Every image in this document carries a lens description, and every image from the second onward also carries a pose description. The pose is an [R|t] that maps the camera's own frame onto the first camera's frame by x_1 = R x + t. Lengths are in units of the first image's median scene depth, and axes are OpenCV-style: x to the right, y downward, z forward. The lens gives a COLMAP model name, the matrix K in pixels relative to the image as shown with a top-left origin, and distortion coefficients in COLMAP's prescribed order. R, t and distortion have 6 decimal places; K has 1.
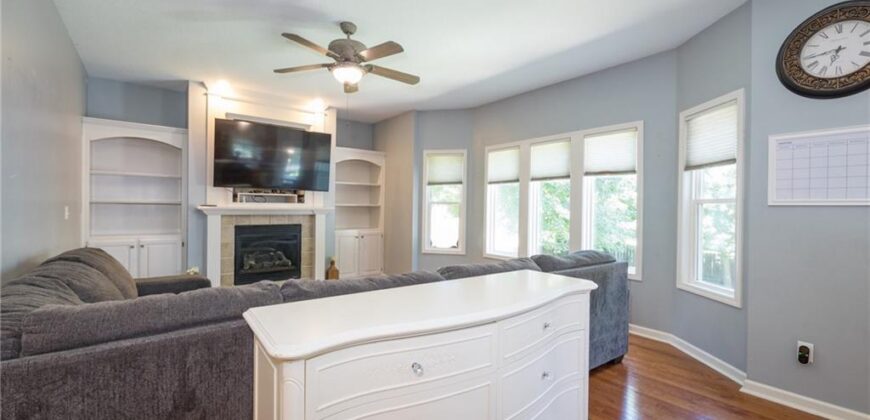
lens RADIAL K [[359.8, 0, 438.2], [0, 359.8, 209.9], [0, 0, 1]] dist [-0.007217, 0.001040]
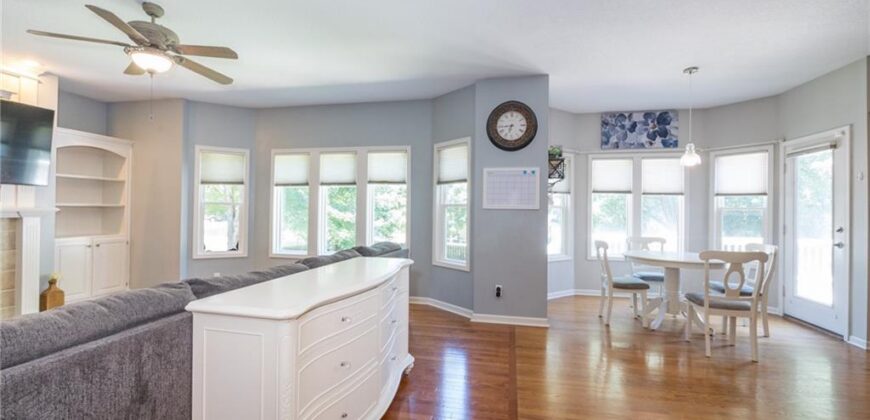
lens RADIAL K [[359.8, 0, 434.4], [0, 359.8, 208.9], [0, 0, 1]] dist [-0.007217, 0.001040]
pose [[0.773301, 0.002575, 0.634034, -0.258158], [-0.000237, 0.999993, -0.003773, -0.003388], [-0.634039, 0.002767, 0.773296, -0.134160]]
